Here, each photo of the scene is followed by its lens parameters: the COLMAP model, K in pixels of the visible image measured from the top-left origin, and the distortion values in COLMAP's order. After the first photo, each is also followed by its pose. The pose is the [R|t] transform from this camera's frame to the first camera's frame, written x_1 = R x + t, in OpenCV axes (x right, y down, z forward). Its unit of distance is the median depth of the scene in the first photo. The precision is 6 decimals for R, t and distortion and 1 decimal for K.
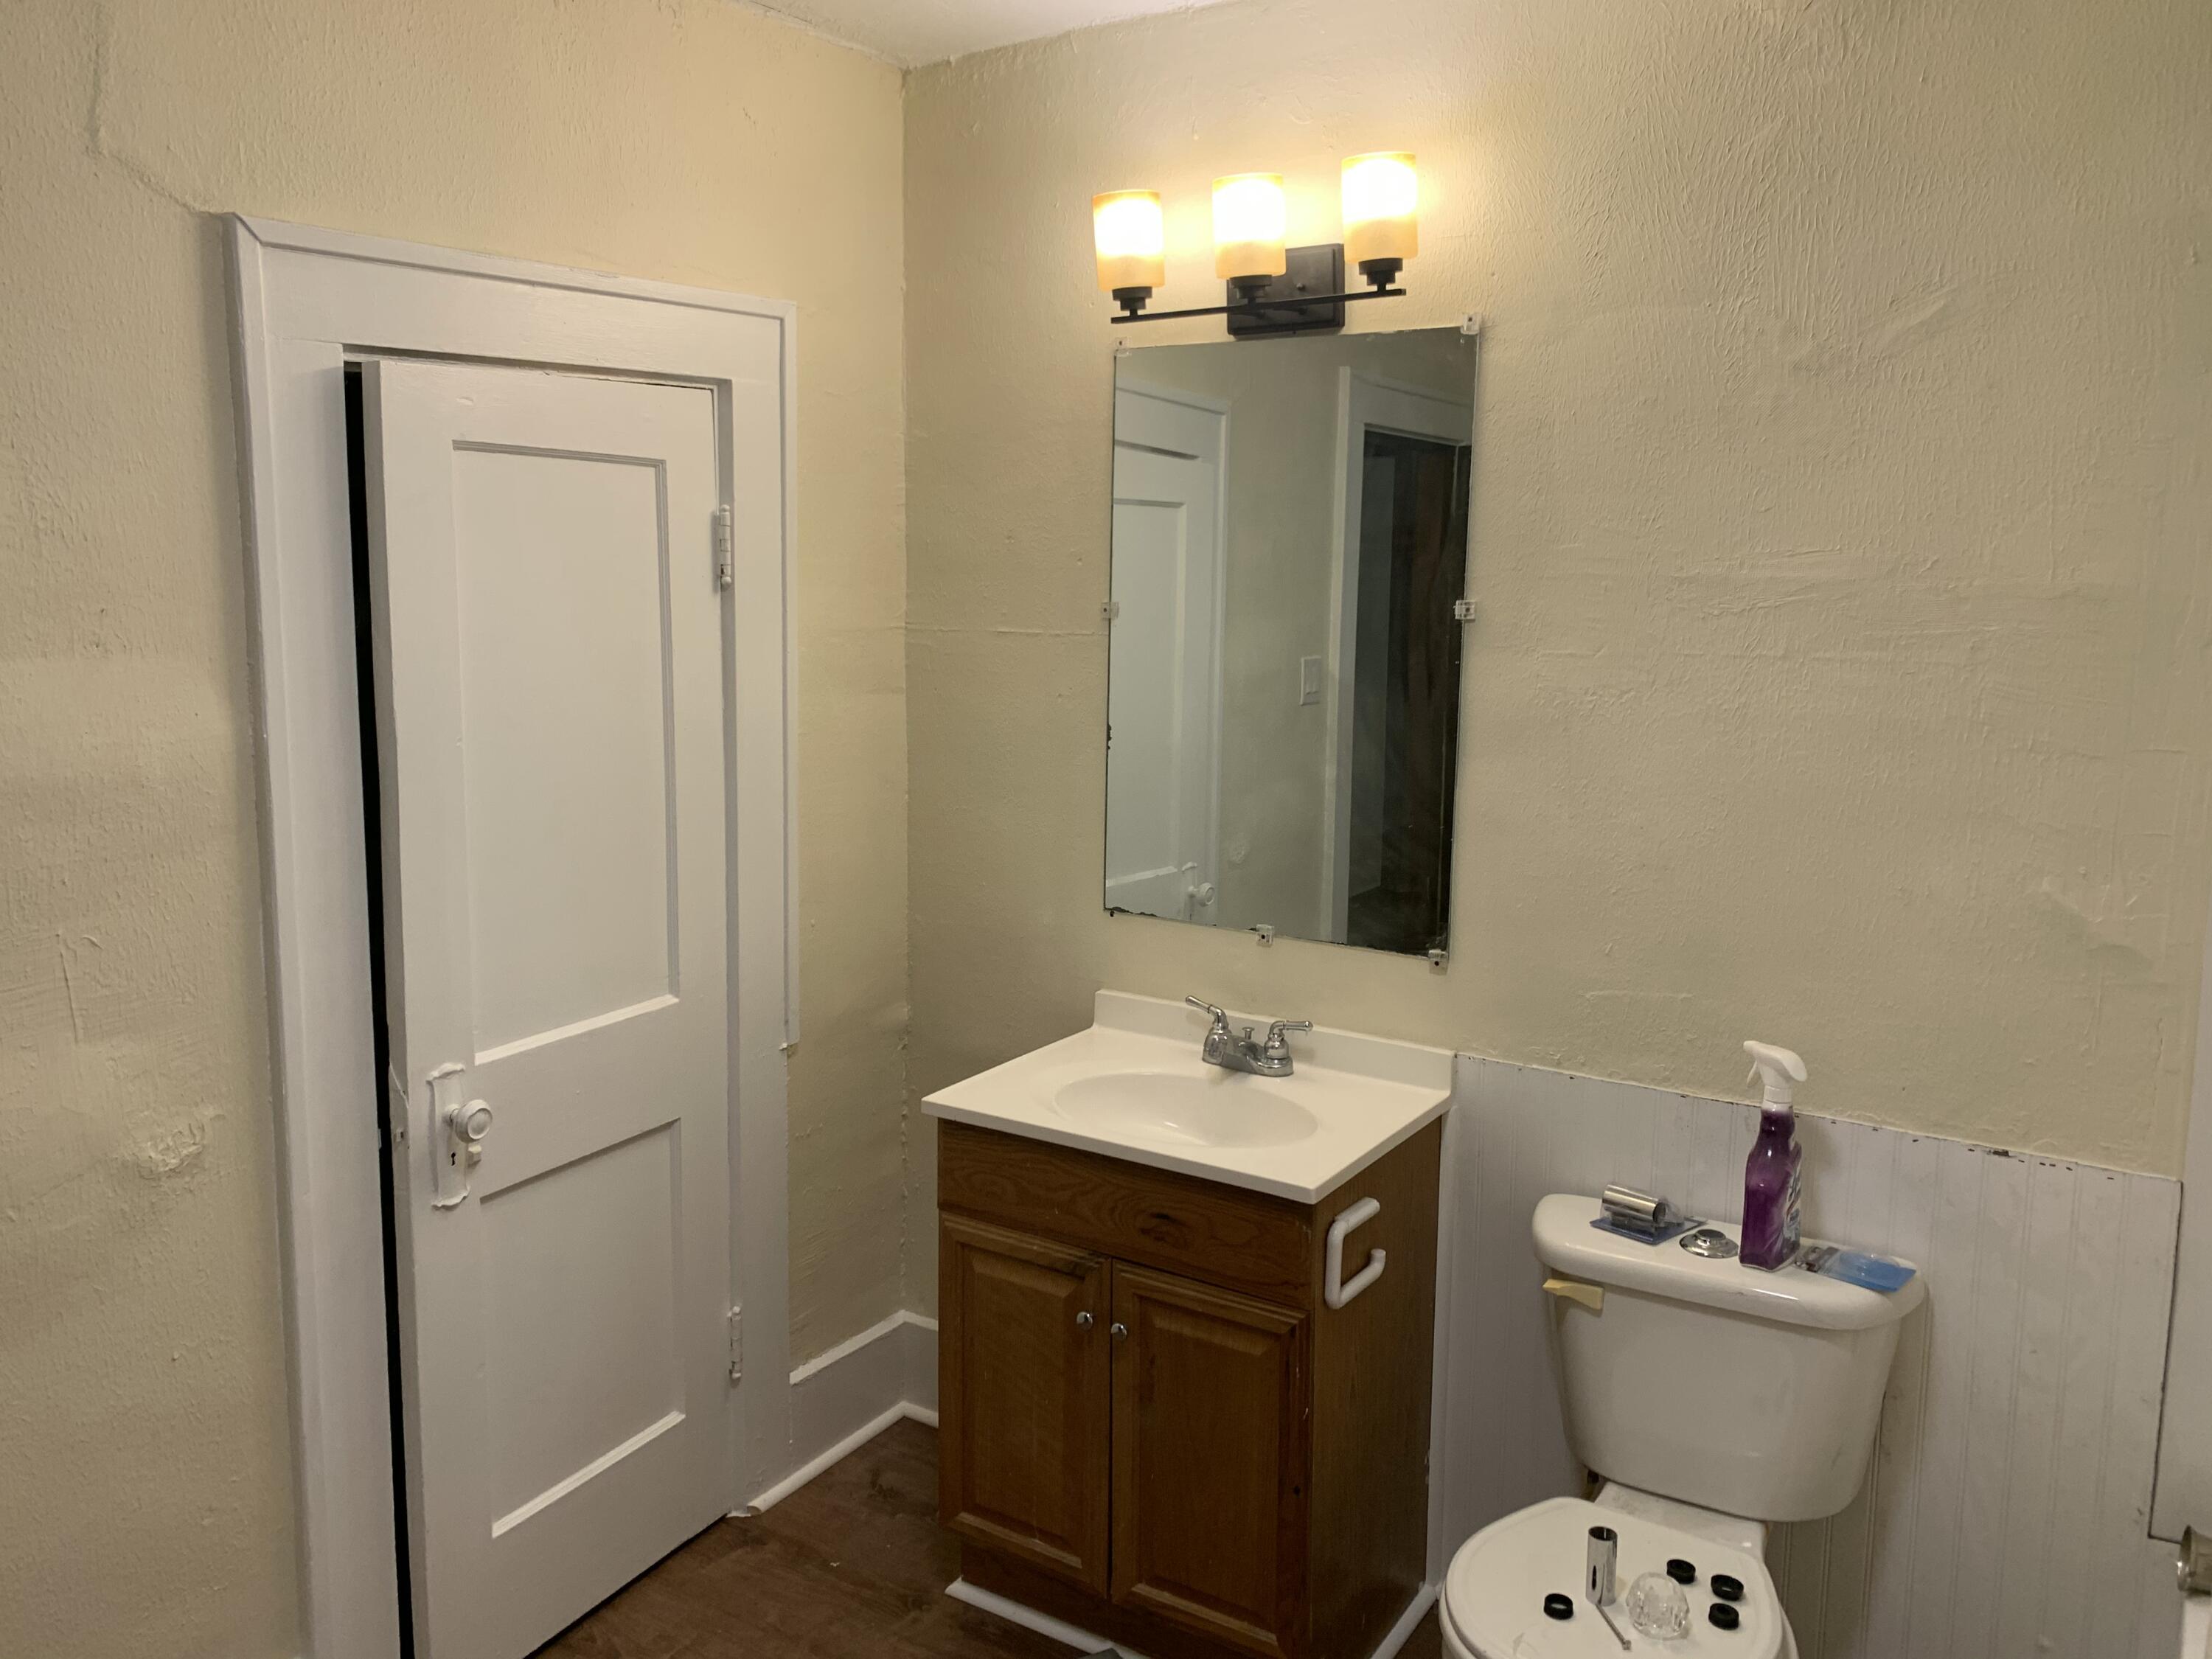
lens RADIAL K [[1668.6, 0, 1109.1], [0, 1668.6, 801.4], [0, 0, 1]] dist [0.064929, -0.090095]
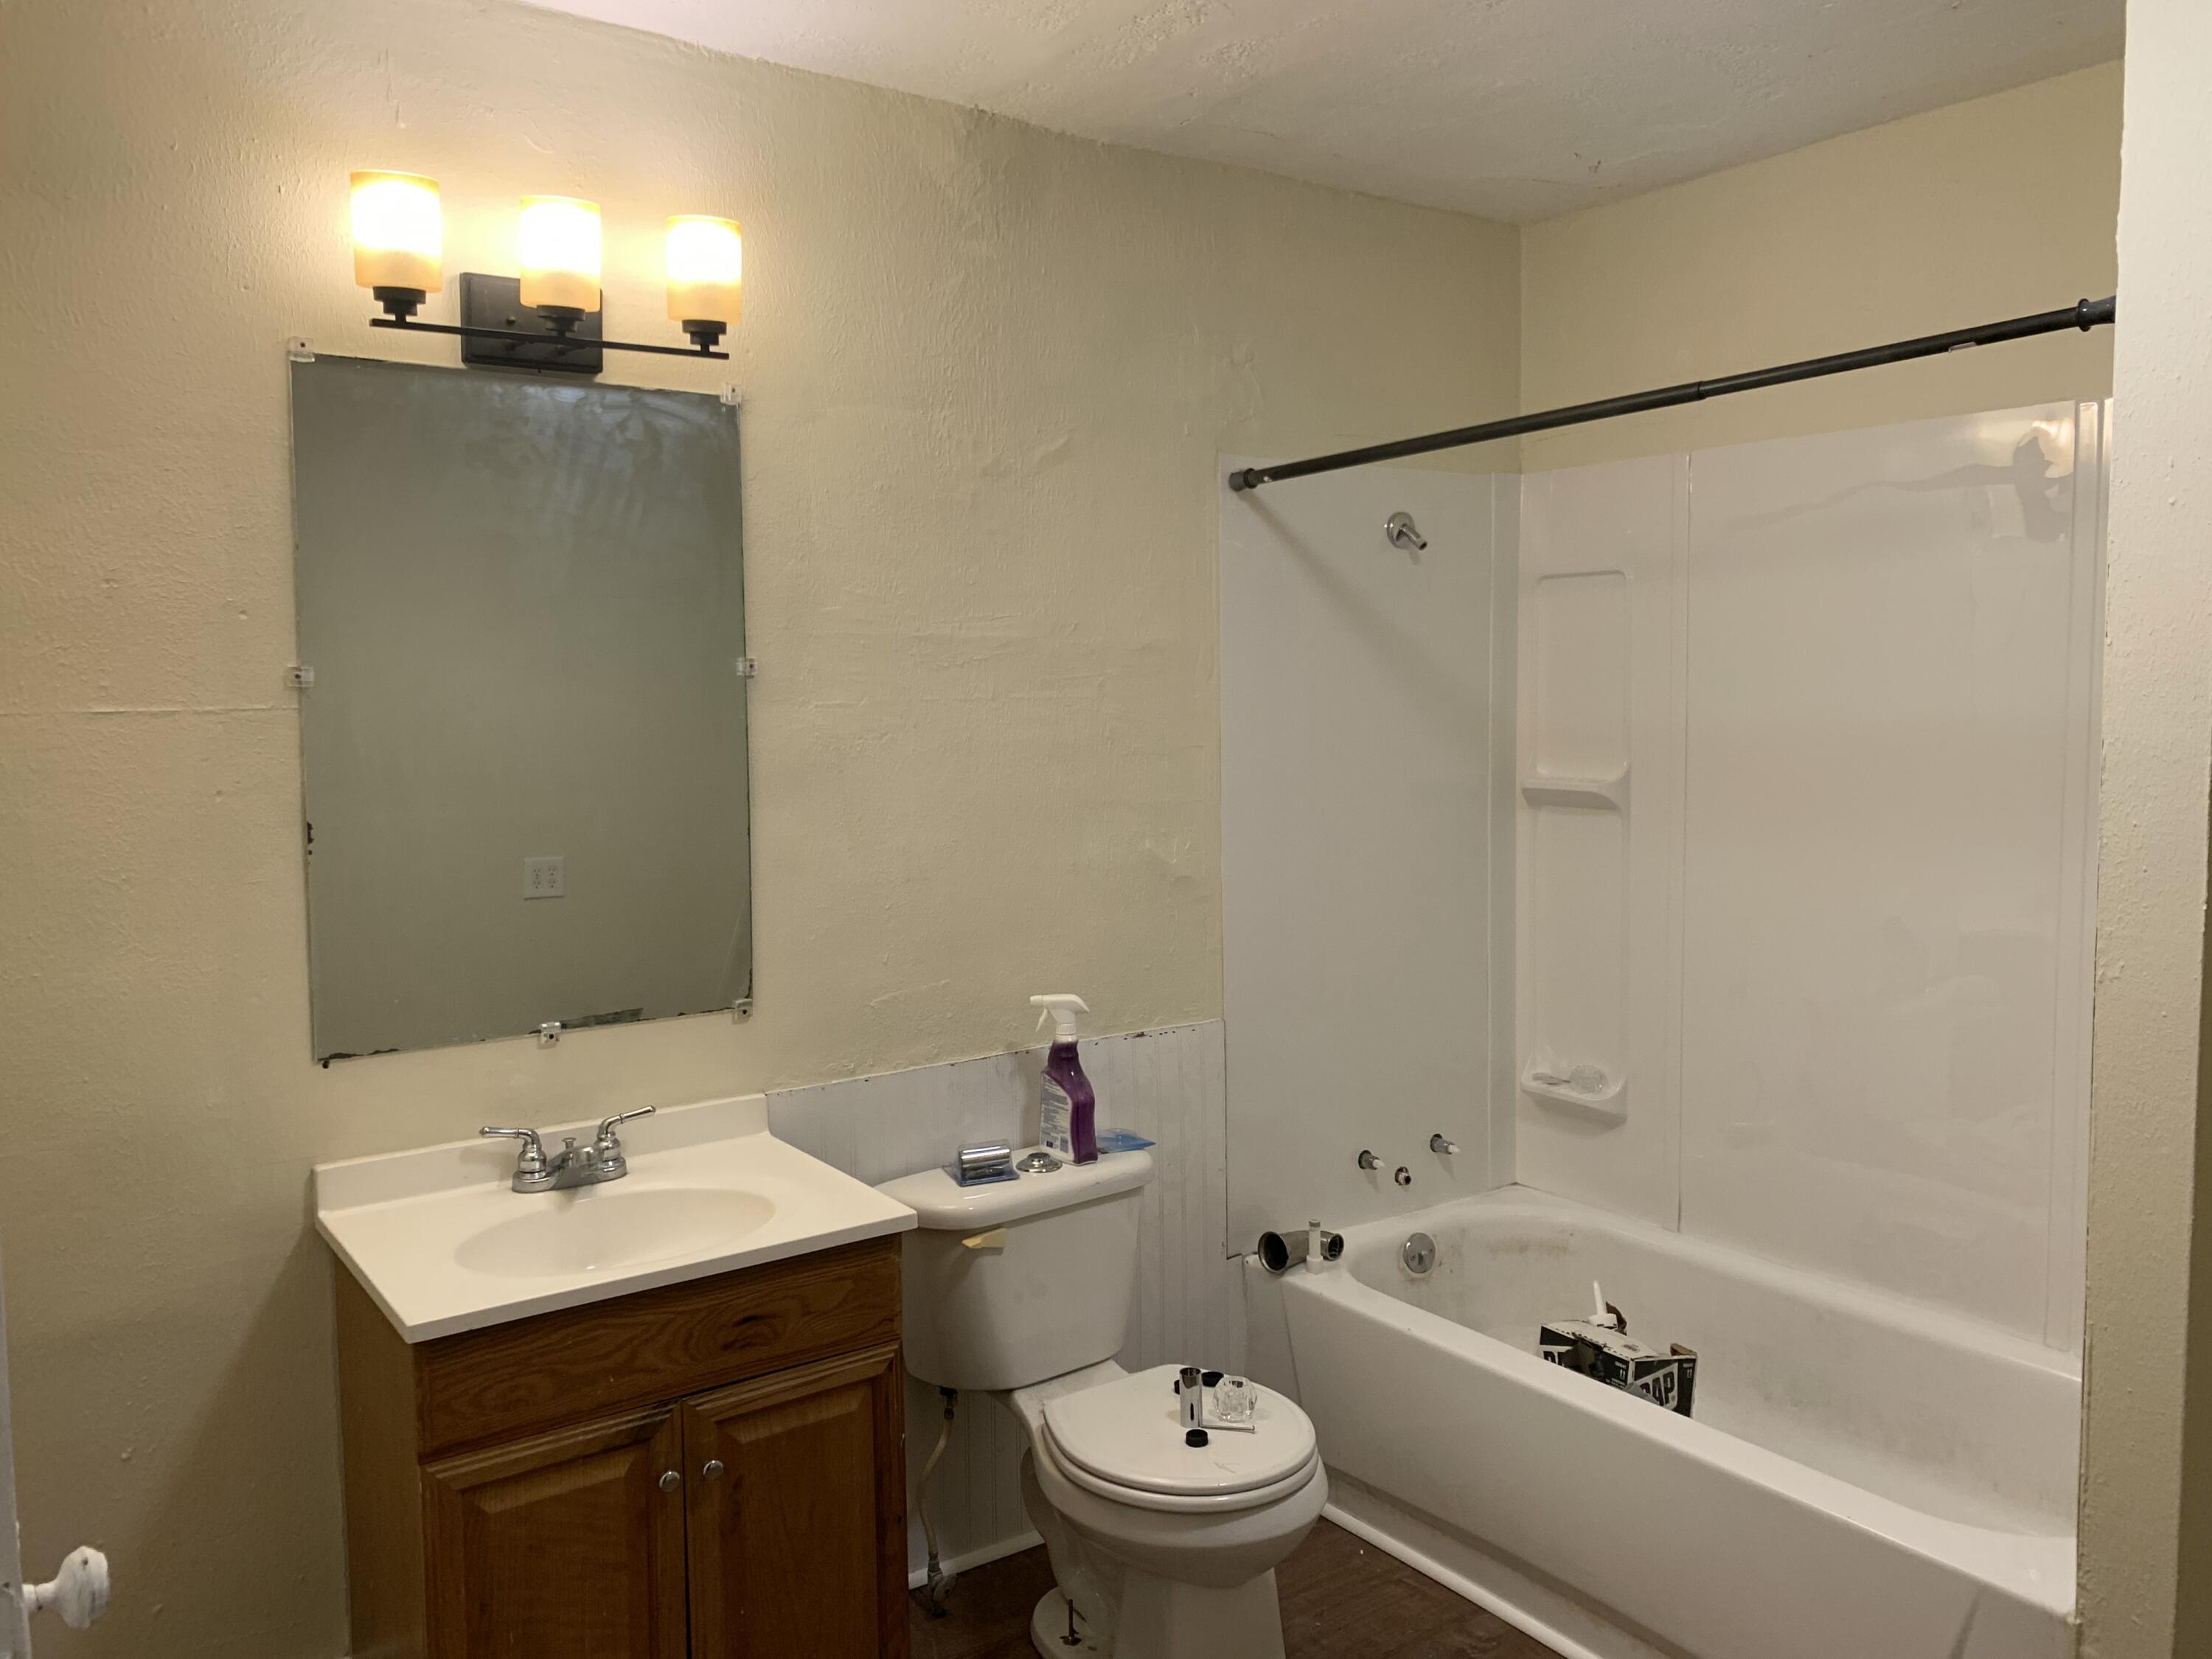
lens RADIAL K [[1680.7, 0, 1103.1], [0, 1680.7, 827.0], [0, 0, 1]] dist [0.114048, -0.269884]
pose [[0.370653, -0.103837, 0.922949, -0.710322], [0.134296, 0.989279, 0.057366, -0.048058], [-0.919011, 0.102685, 0.380624, 0.418776]]
